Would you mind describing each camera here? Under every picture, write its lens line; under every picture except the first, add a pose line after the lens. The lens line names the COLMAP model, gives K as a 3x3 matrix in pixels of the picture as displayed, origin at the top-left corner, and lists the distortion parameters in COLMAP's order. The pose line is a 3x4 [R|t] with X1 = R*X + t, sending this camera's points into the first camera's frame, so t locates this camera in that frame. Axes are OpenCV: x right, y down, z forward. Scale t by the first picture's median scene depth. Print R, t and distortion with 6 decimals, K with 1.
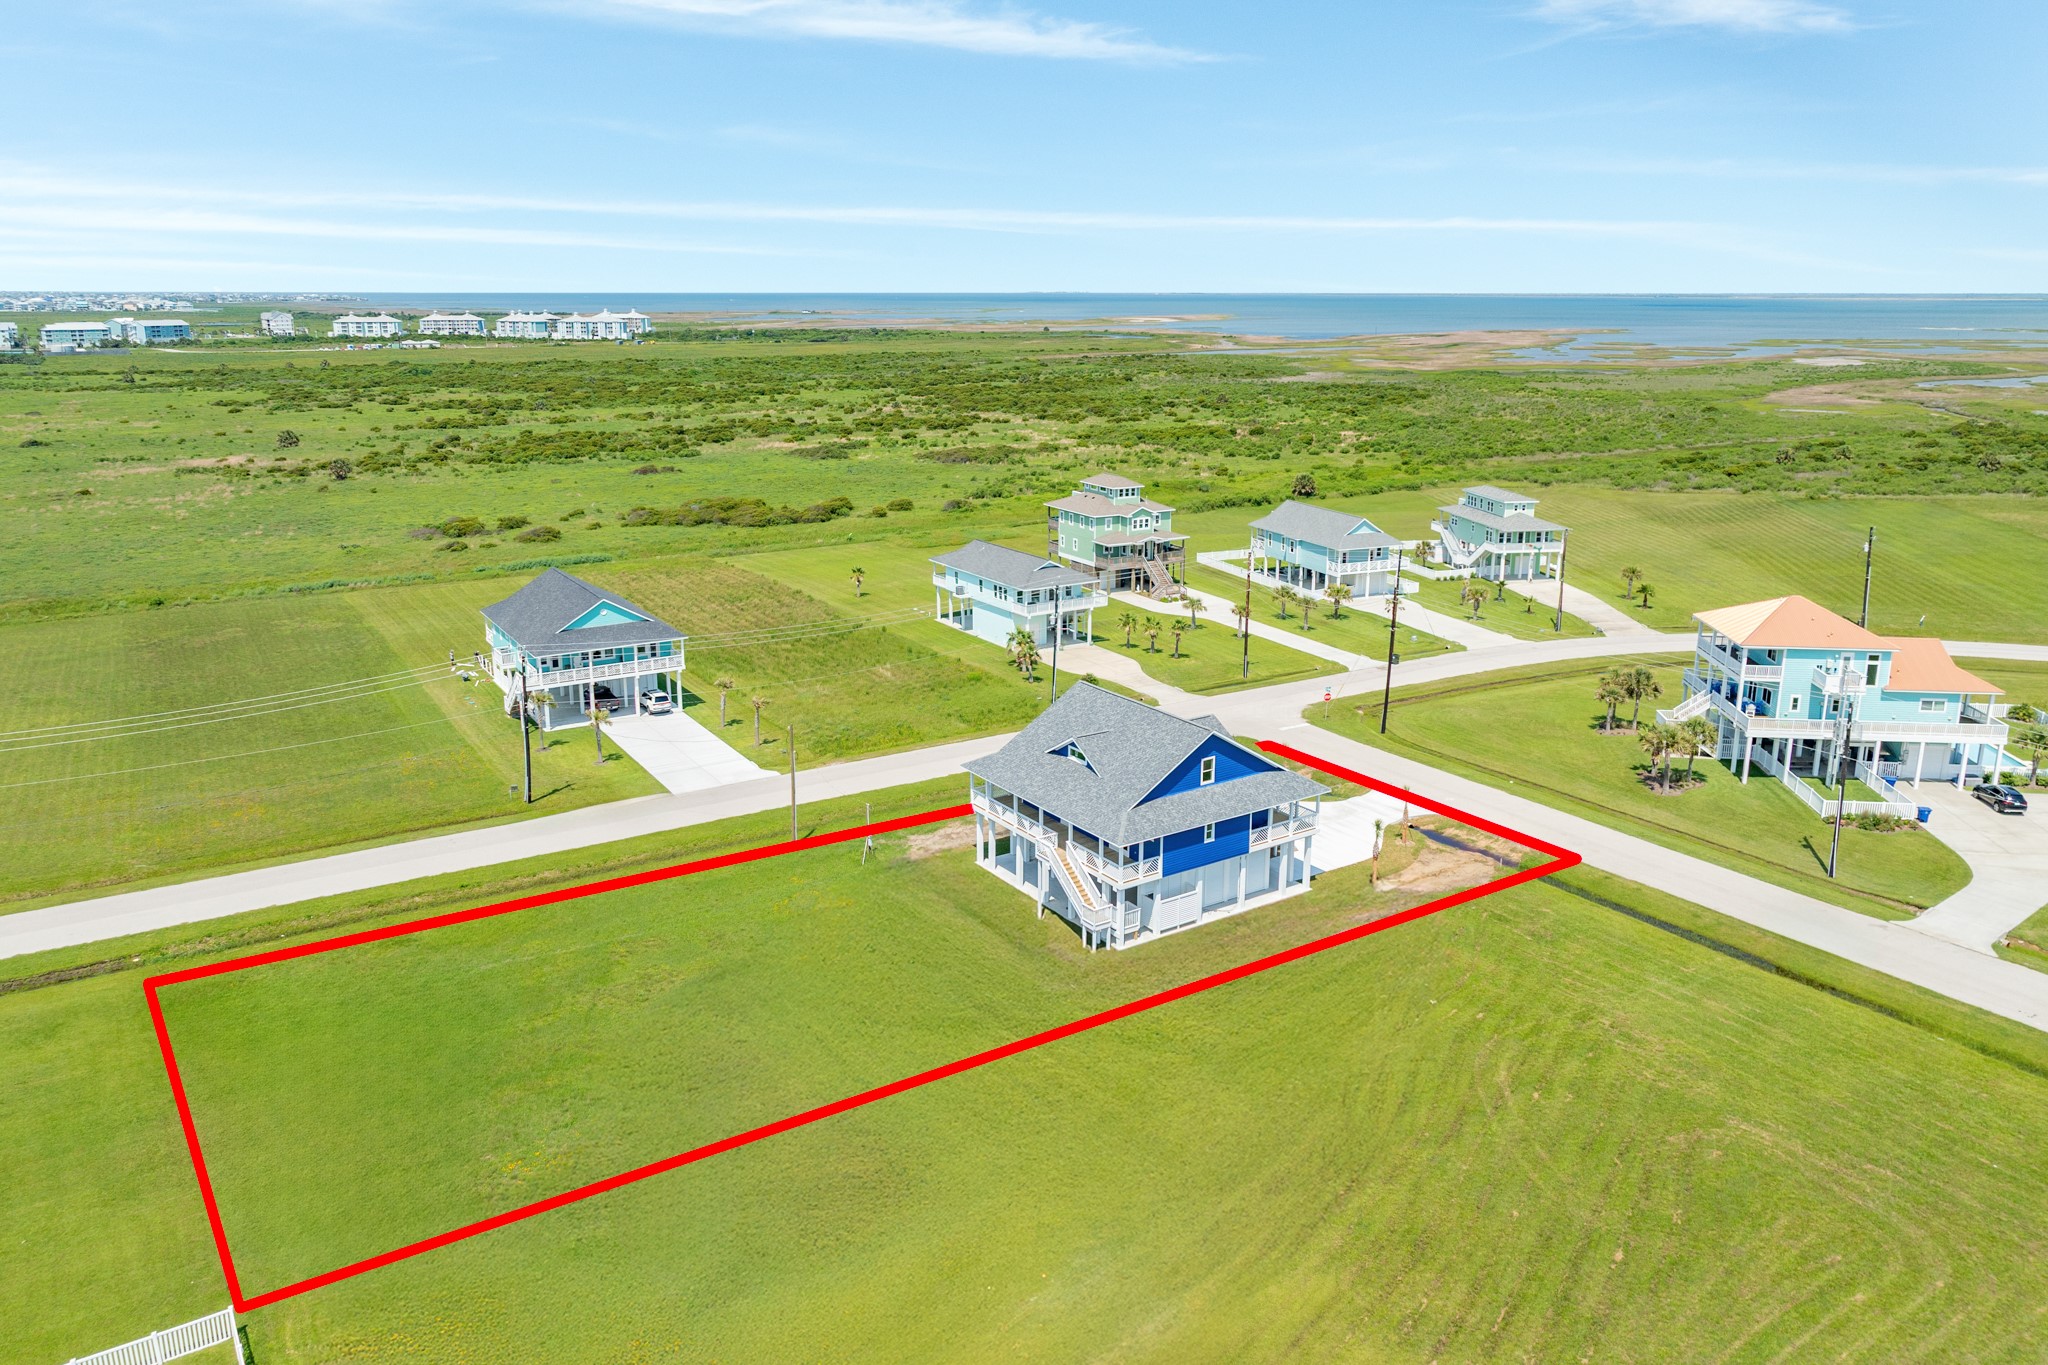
lens RADIAL K [[1423.7, 0, 1029.0], [0, 1423.7, 661.9], [0, 0, 1]] dist [-0.004157, 0.000795]
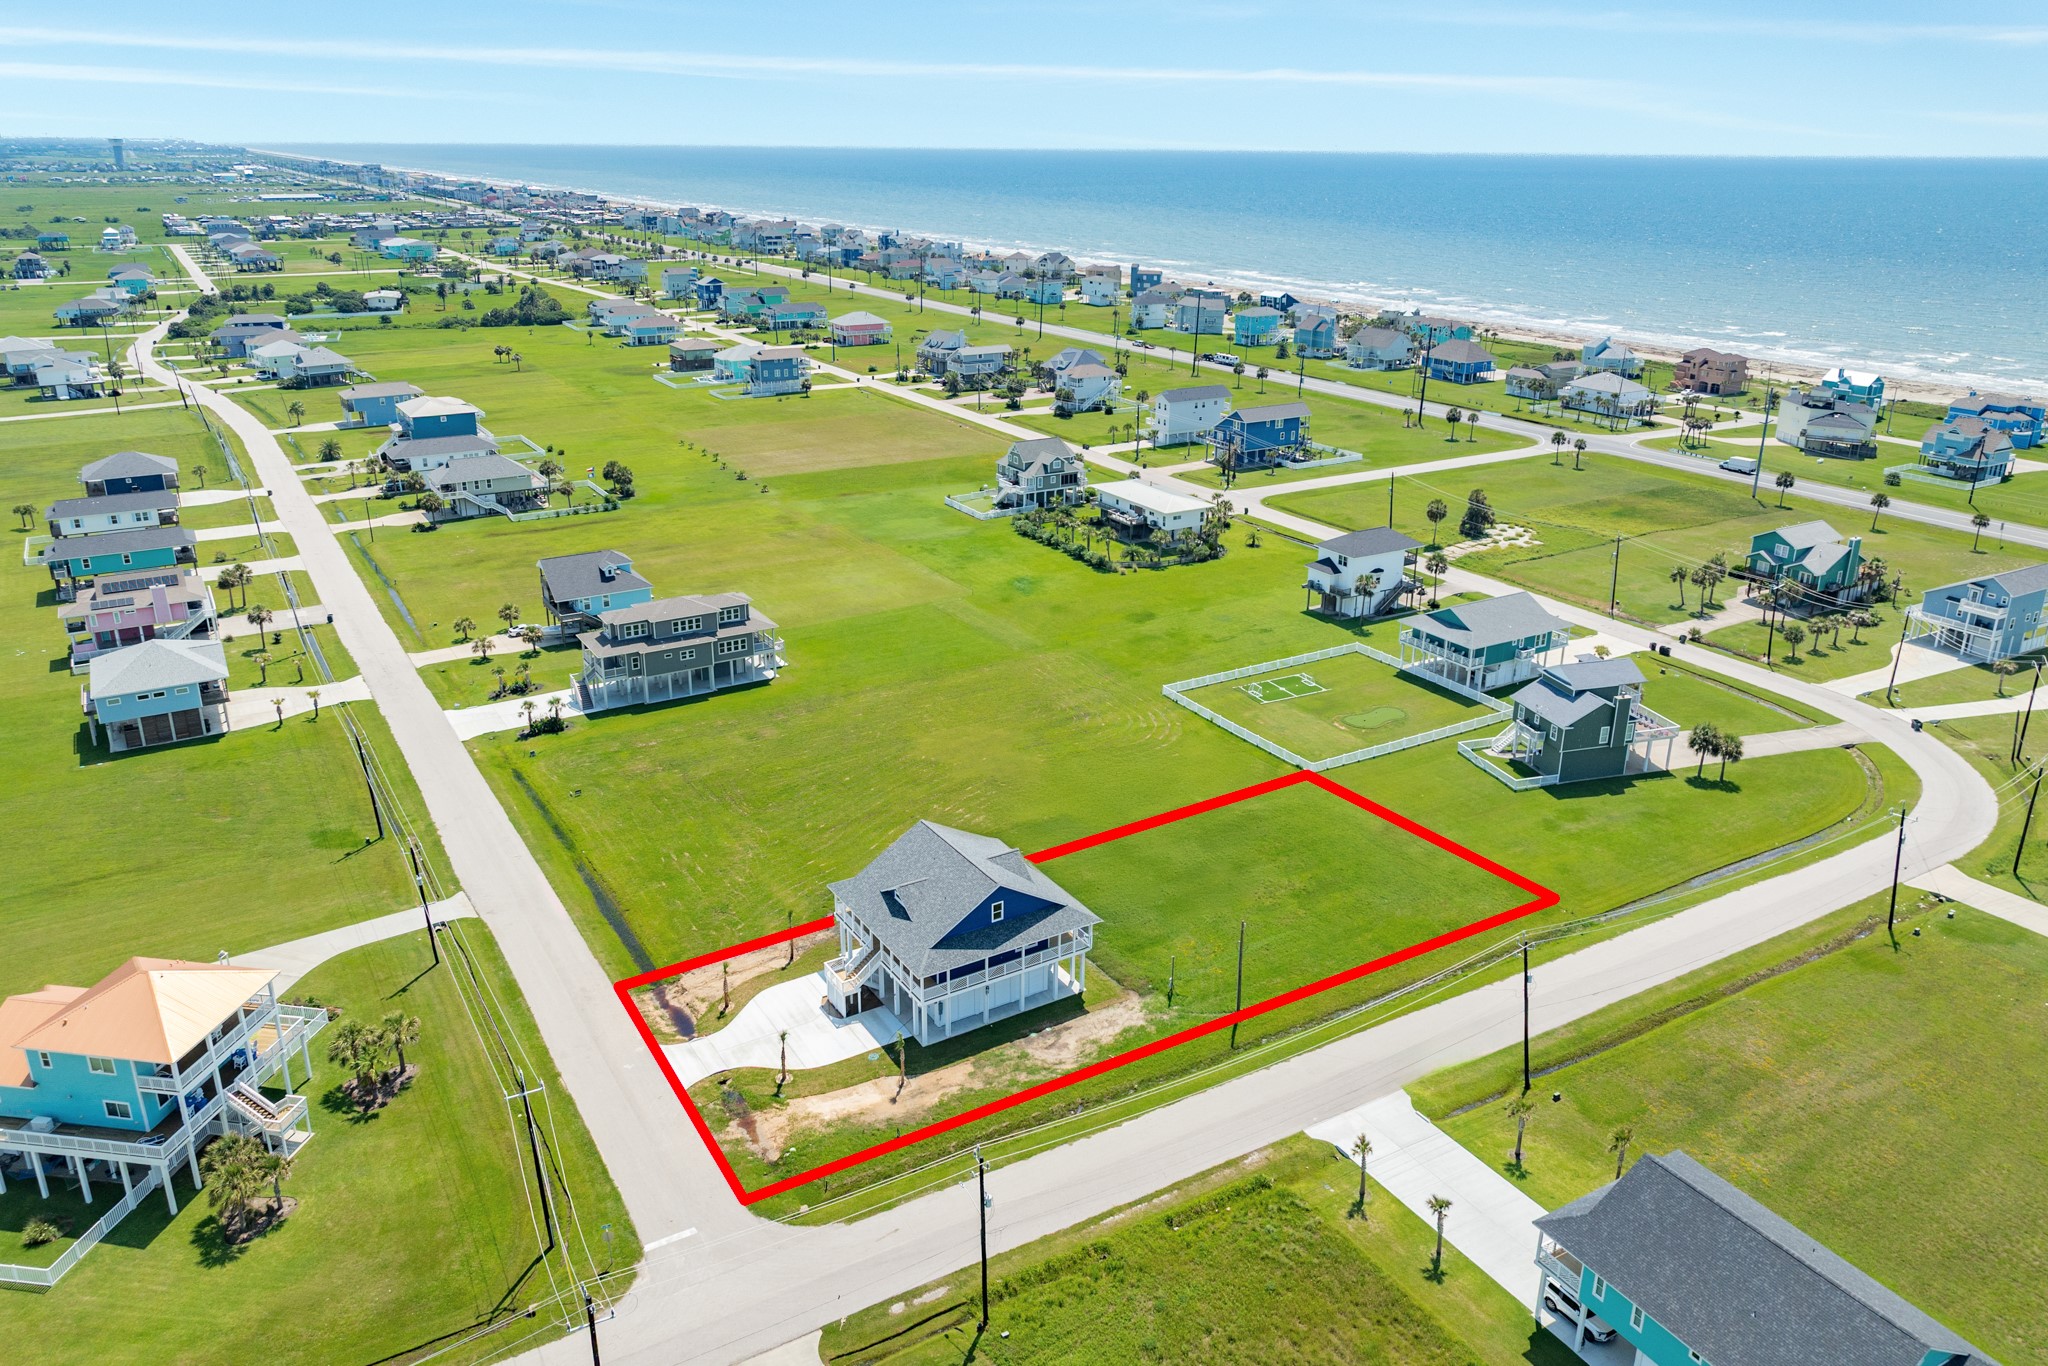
lens RADIAL K [[1435.8, 0, 1035.8], [0, 1435.8, 677.9], [0, 0, 1]] dist [-0.001417, -0.003219]
pose [[-0.999255, -0.024811, 0.029575, -0.023316], [-0.003225, 0.817090, 0.576501, -0.786178], [-0.038469, 0.575976, -0.816561, 1.802779]]
